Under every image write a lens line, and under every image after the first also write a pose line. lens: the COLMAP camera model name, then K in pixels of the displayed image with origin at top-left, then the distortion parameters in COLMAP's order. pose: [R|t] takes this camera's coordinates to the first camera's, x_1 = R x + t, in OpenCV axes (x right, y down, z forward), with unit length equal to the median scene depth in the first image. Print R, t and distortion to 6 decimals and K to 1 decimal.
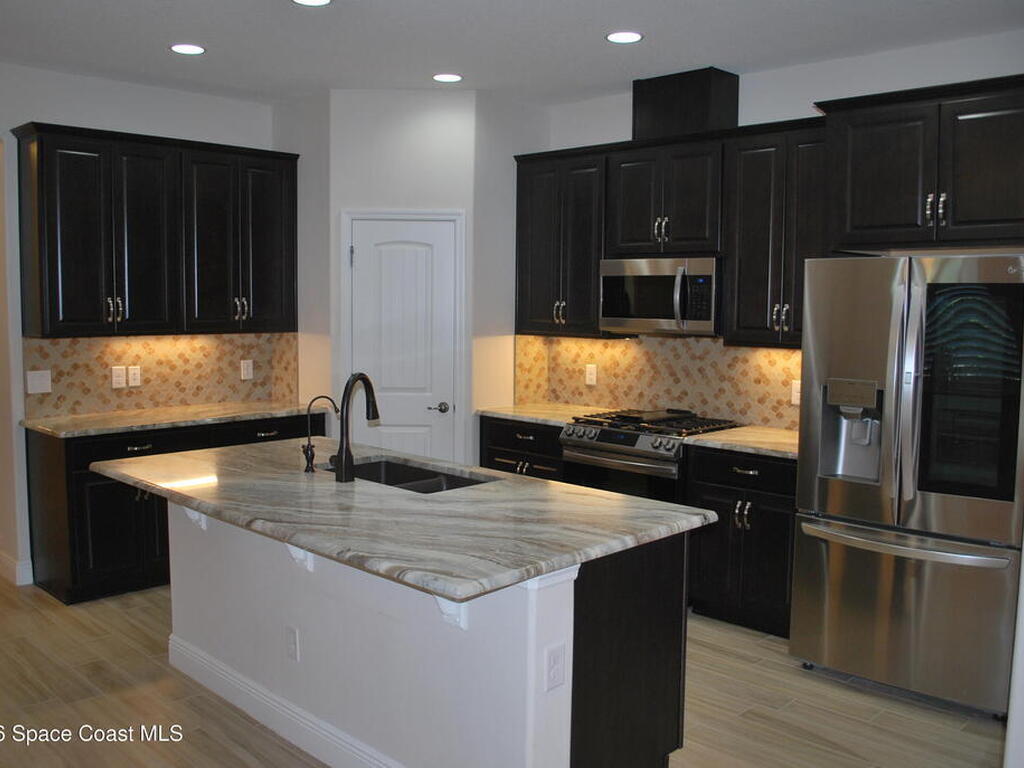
lens RADIAL K [[923.5, 0, 512.0], [0, 923.5, 384.0], [0, 0, 1]] dist [-0.070312, -0.009983]
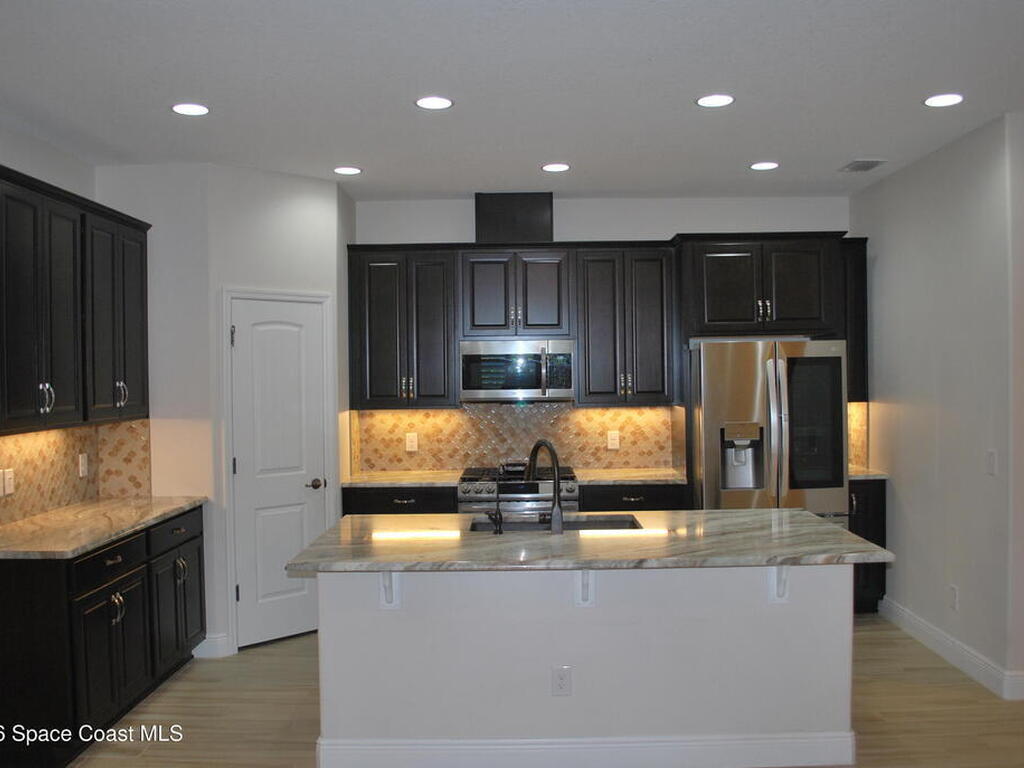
lens RADIAL K [[923.5, 0, 512.0], [0, 923.5, 384.0], [0, 0, 1]] dist [-0.070312, -0.009983]
pose [[0.719851, -0.029220, 0.693513, -0.622134], [0.083202, 0.995542, -0.044416, -0.021233], [-0.689124, 0.089674, 0.719074, 0.109235]]
